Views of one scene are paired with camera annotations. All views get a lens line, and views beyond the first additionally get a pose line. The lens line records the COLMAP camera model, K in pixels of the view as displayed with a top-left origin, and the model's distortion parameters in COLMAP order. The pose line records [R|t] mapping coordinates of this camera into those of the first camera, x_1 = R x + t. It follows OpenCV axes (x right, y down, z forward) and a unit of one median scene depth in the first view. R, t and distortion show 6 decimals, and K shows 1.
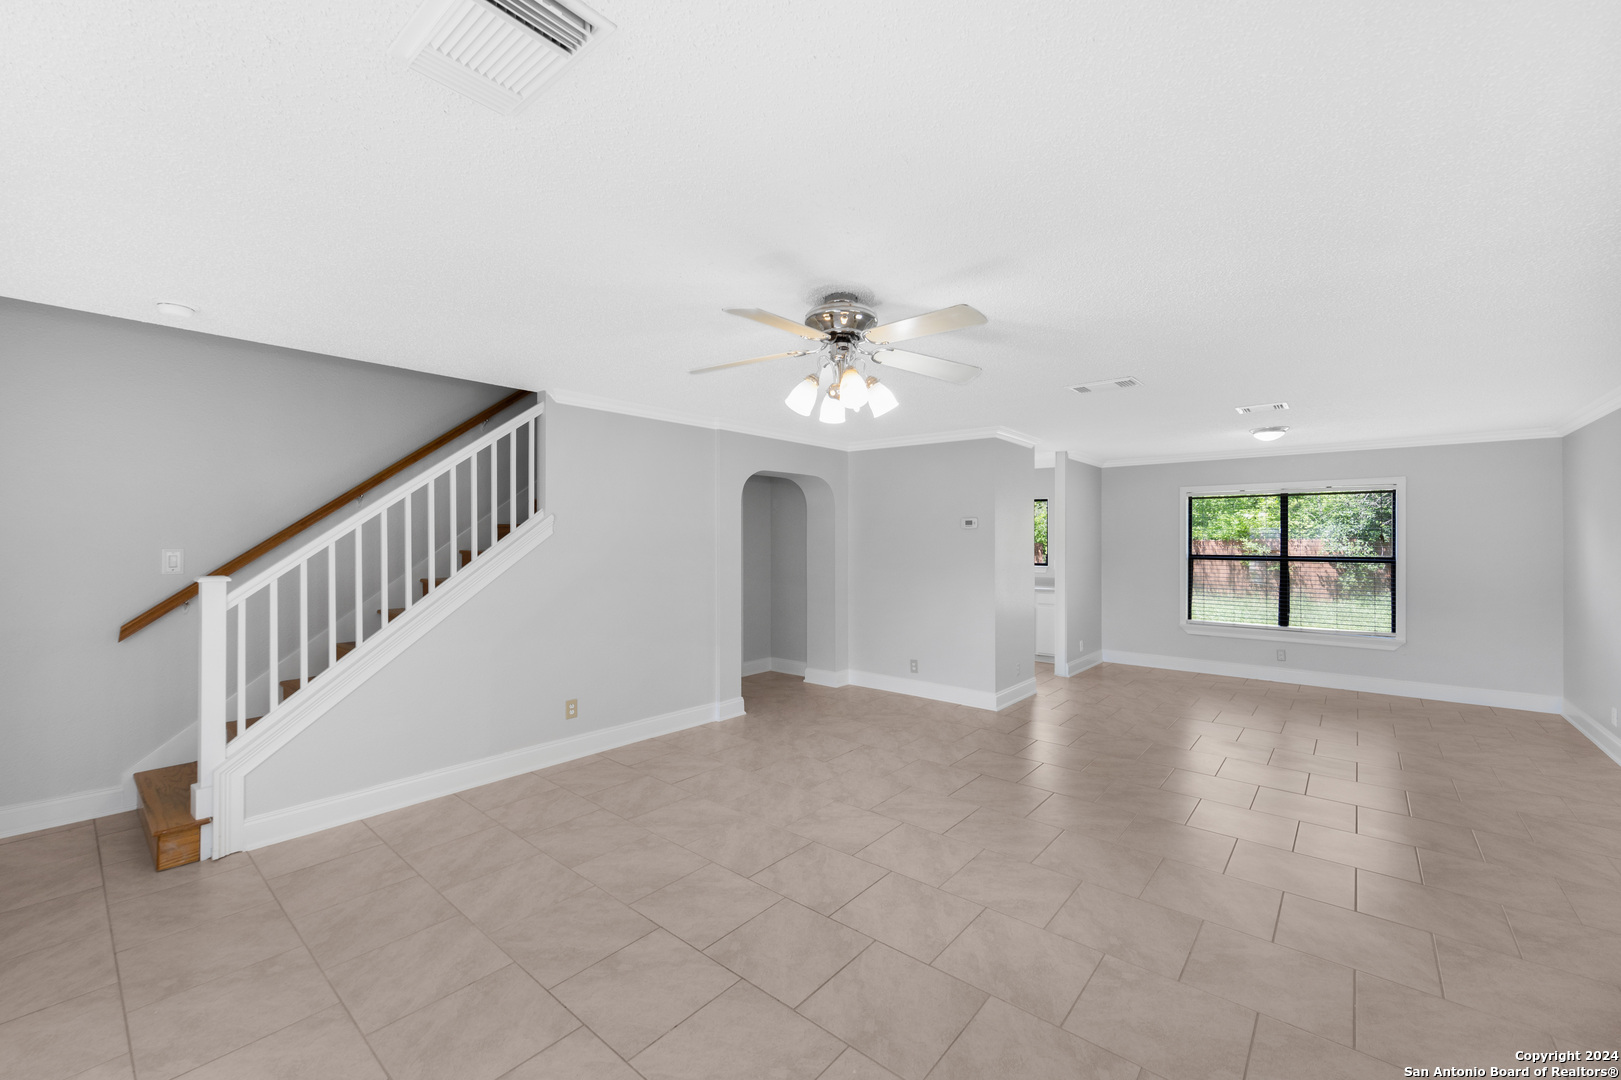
lens RADIAL K [[641.2, 0, 820.0], [0, 641.2, 541.6], [0, 0, 1]] dist [-0.003106, -0.000210]
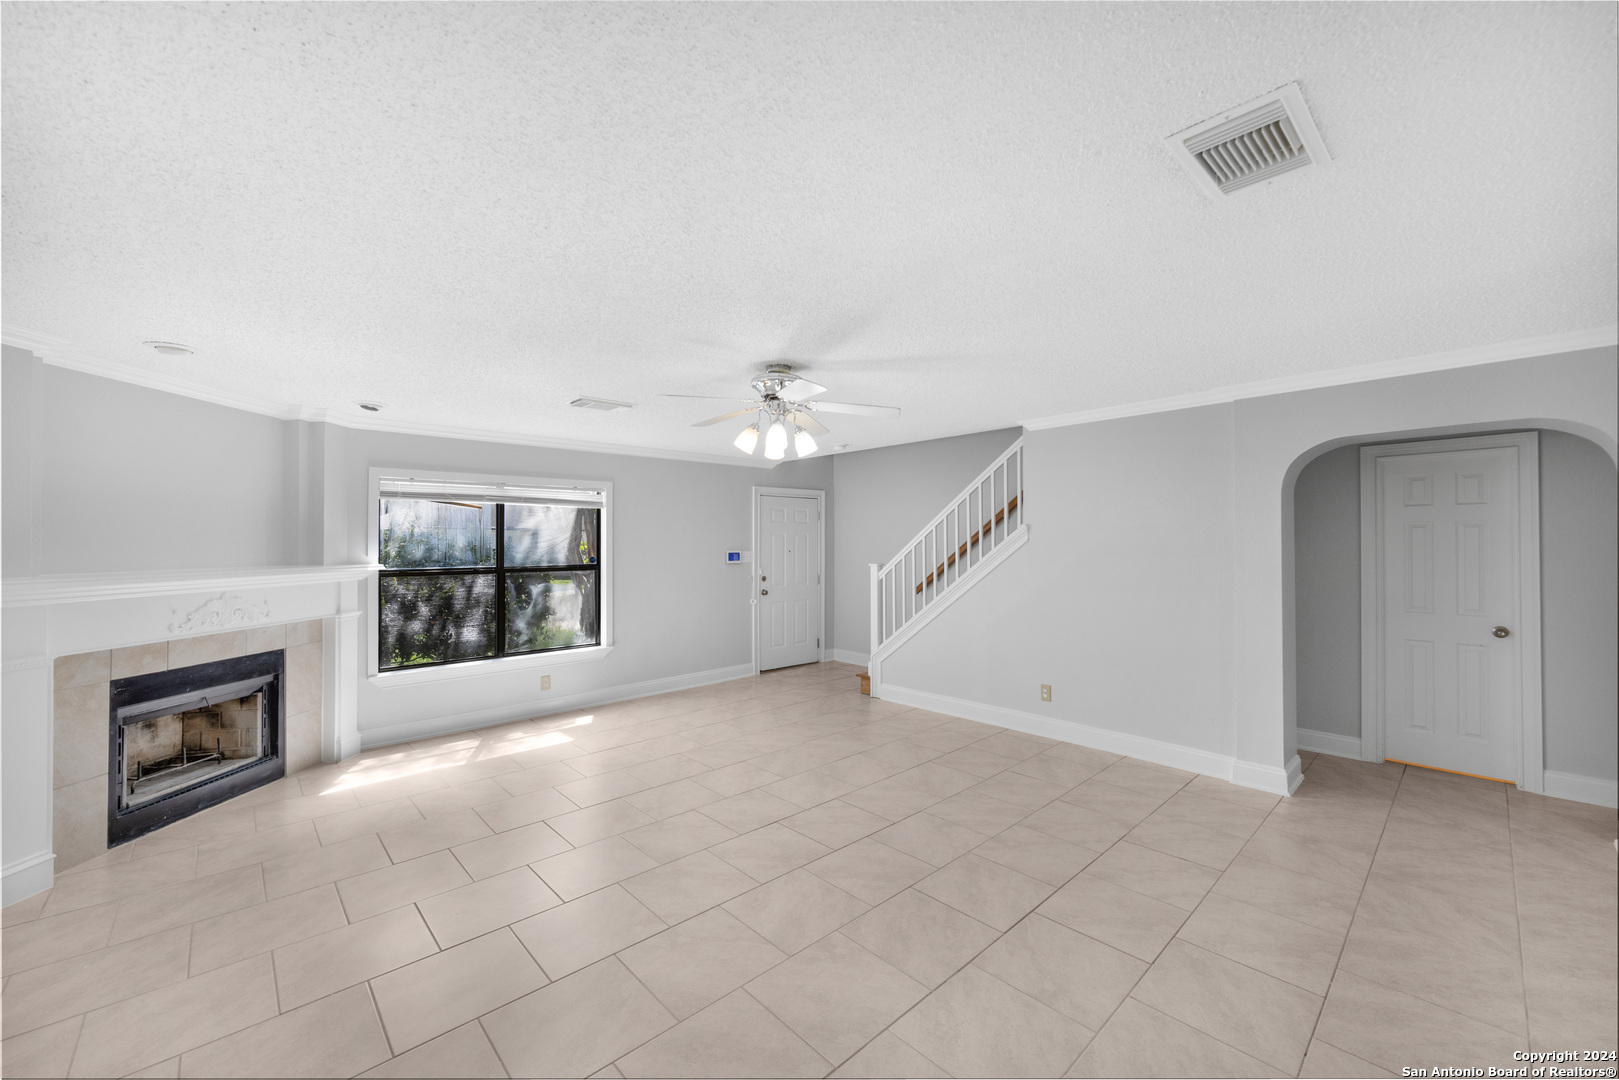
lens RADIAL K [[640.4, 0, 818.8], [0, 640.4, 540.0], [0, 0, 1]] dist [-0.003106, -0.000210]
pose [[-0.122532, -0.007159, -0.992439, 0.831411], [0.001293, 0.999972, -0.007373, -0.003645], [0.992464, -0.002187, -0.122519, 0.768019]]
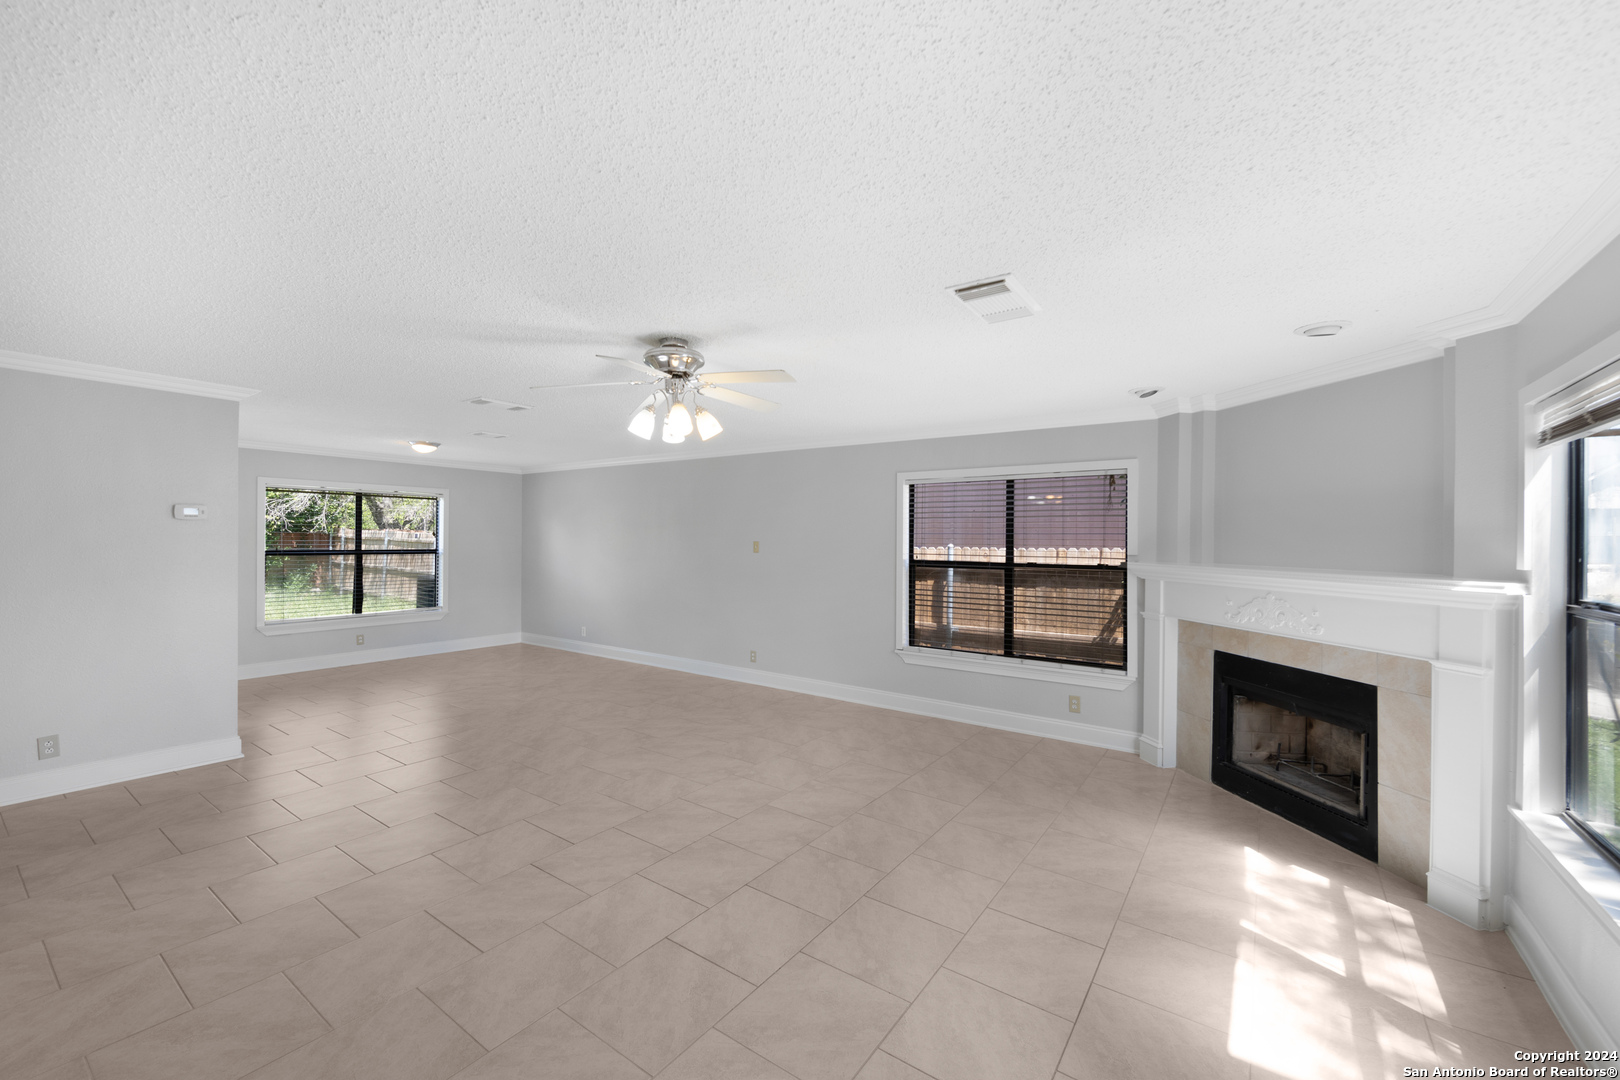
lens RADIAL K [[640.8, 0, 812.9], [0, 640.8, 539.6], [0, 0, 1]] dist [-0.003106, -0.000210]
pose [[-0.074200, -0.002365, 0.997241, -0.735836], [-0.007250, 0.999972, 0.001832, -0.005023], [-0.997217, -0.007094, -0.074215, 0.507842]]
